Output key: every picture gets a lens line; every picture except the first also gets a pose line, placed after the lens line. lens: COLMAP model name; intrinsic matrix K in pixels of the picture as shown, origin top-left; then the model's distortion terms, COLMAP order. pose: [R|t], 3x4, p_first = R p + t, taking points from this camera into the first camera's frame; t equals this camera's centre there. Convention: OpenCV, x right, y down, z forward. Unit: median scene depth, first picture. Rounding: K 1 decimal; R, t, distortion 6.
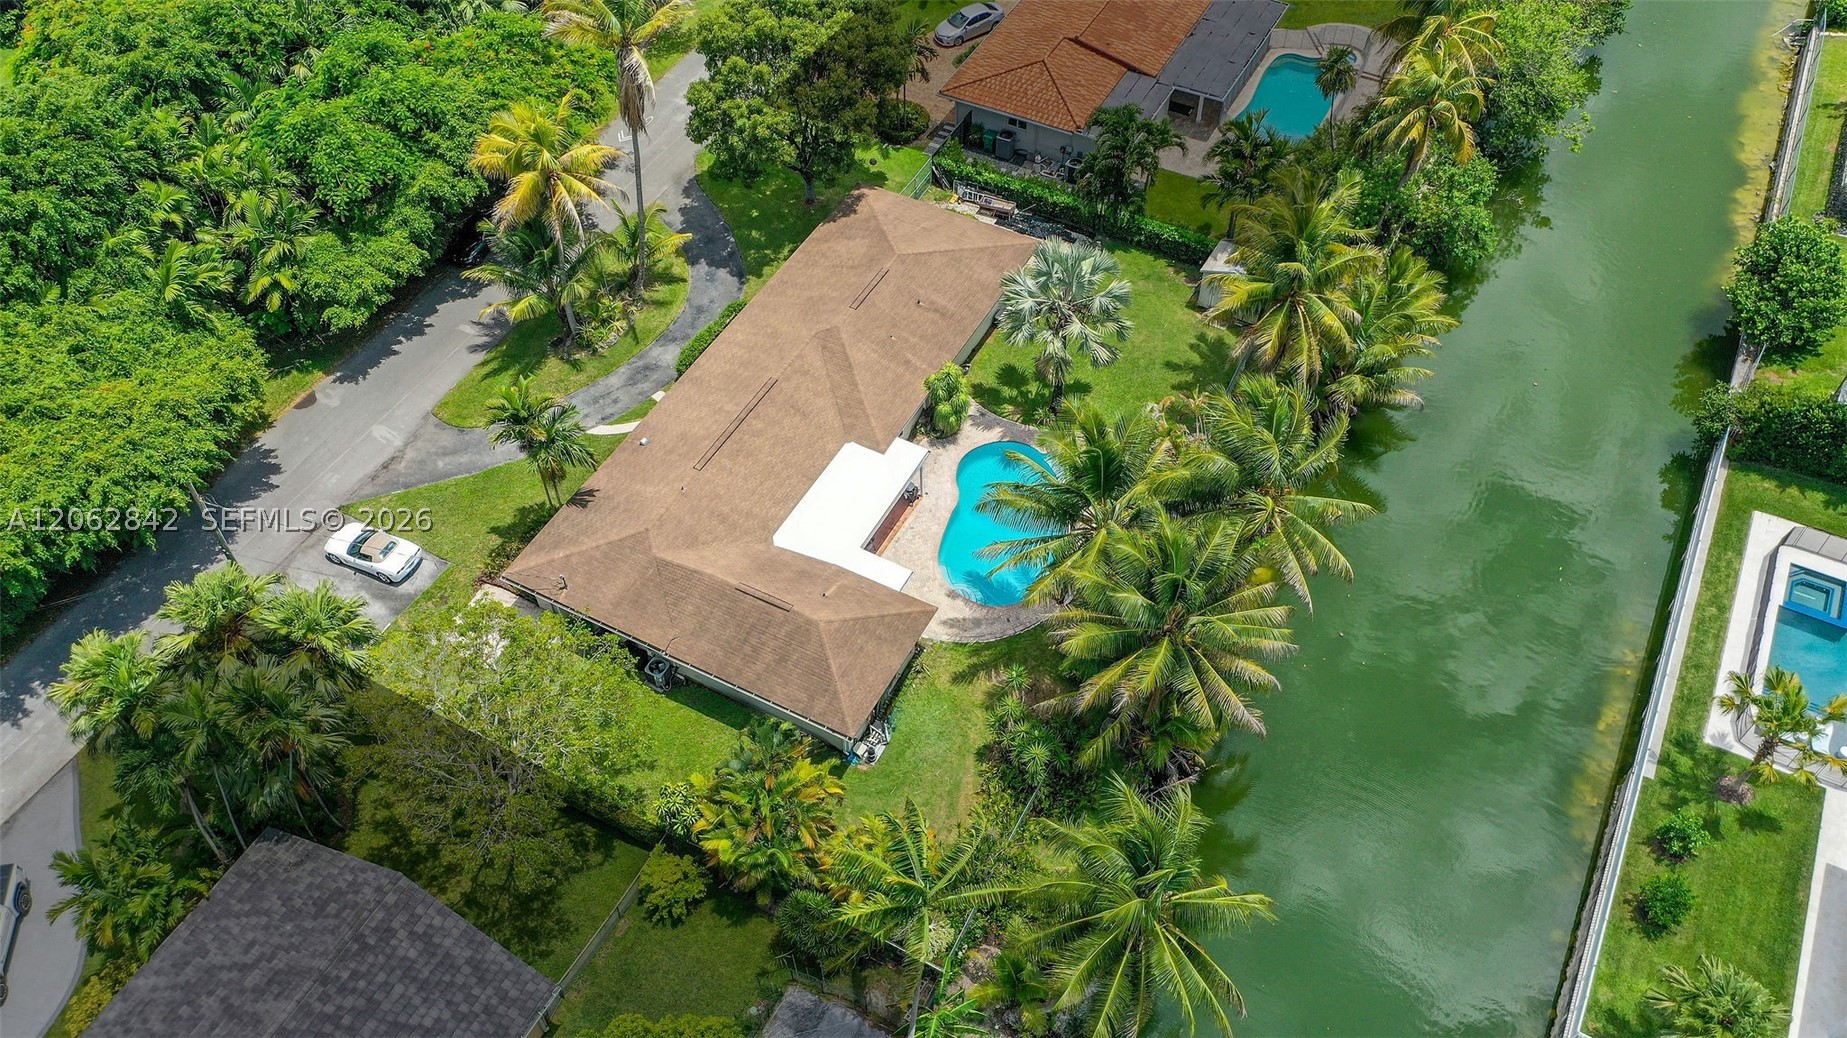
lens RADIAL K [[1437.7, 0, 957.2], [0, 1437.7, 514.0], [0, 0, 1]] dist [-0.001060, 0.004056]
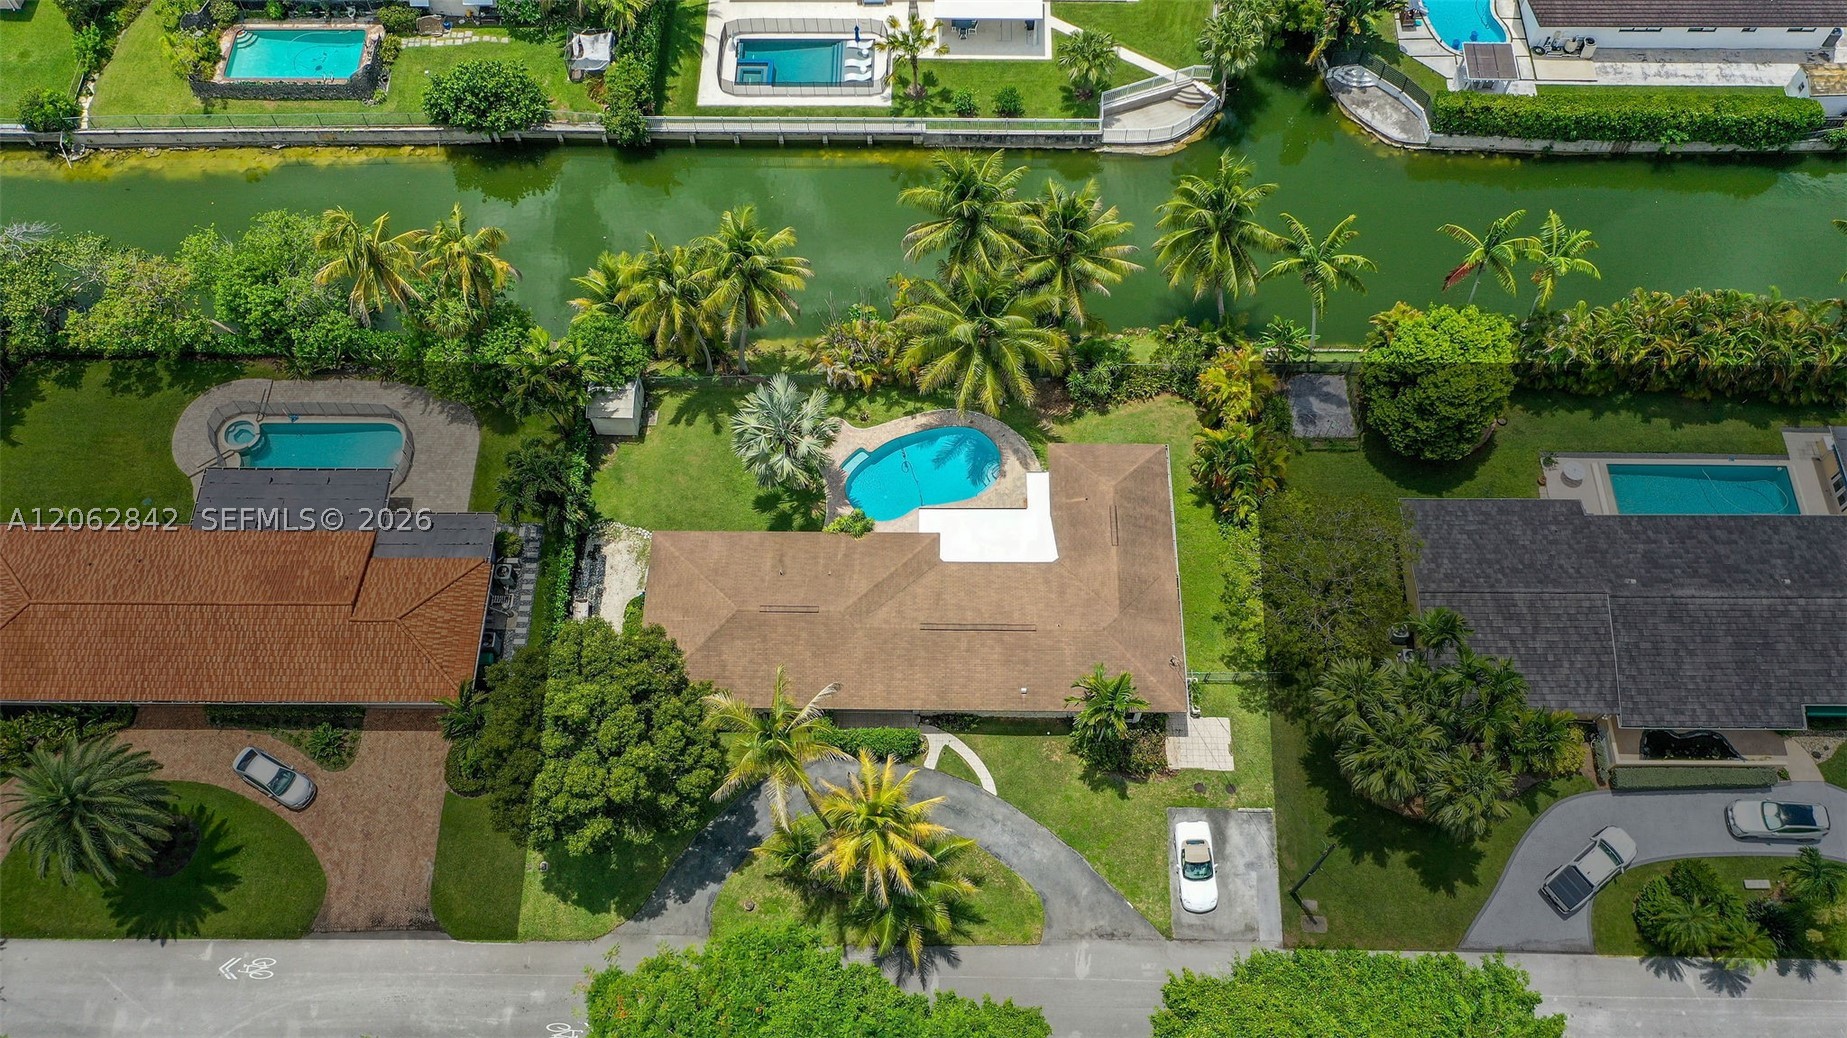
lens RADIAL K [[1437.7, 0, 957.2], [0, 1437.7, 514.0], [0, 0, 1]] dist [-0.001060, 0.004056]
pose [[-0.452567, -0.784057, 0.424779, -0.549238], [0.691399, -0.007692, 0.722432, -0.890290], [-0.563160, 0.620641, 0.545578, 0.262114]]
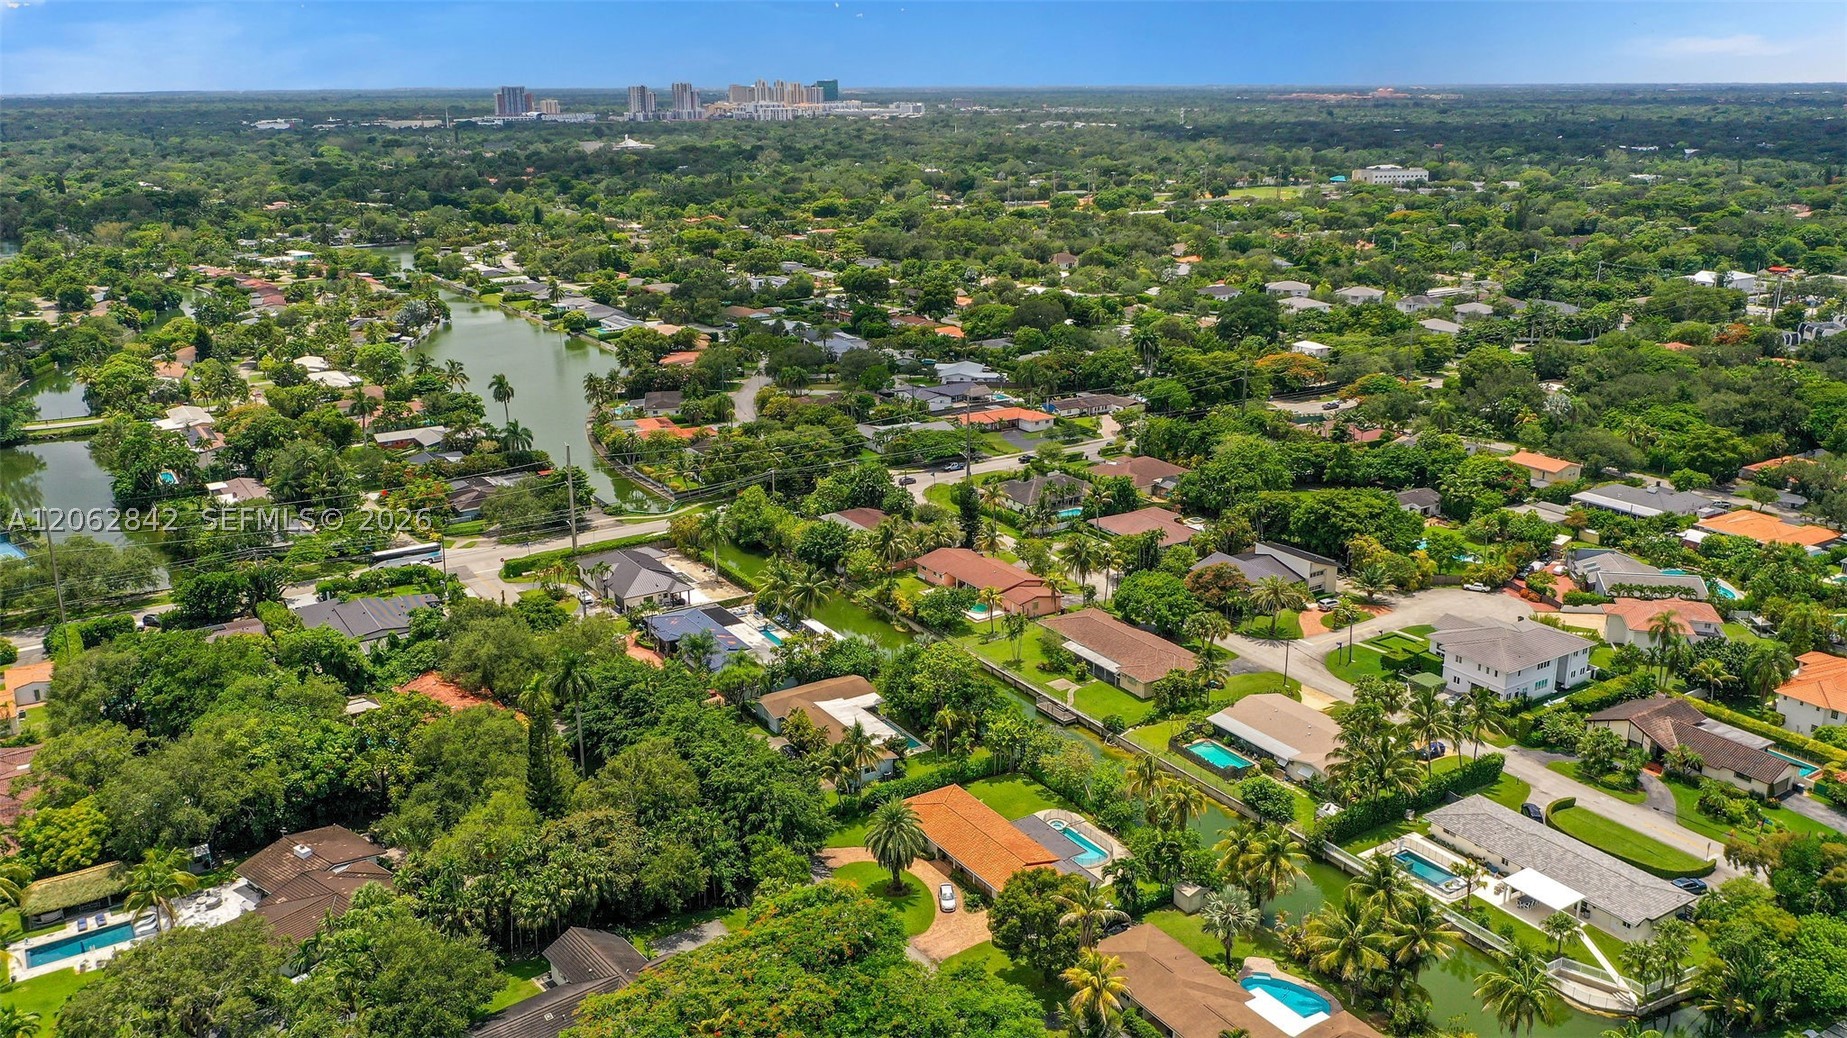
lens RADIAL K [[1422.4, 0, 928.8], [0, 1422.4, 521.8], [0, 0, 1]] dist [-0.003344, -0.001984]
pose [[0.499174, -0.246601, 0.830670, -1.889299], [0.665644, 0.722871, -0.185407, -0.486573], [-0.554746, 0.645481, 0.524987, -0.374160]]
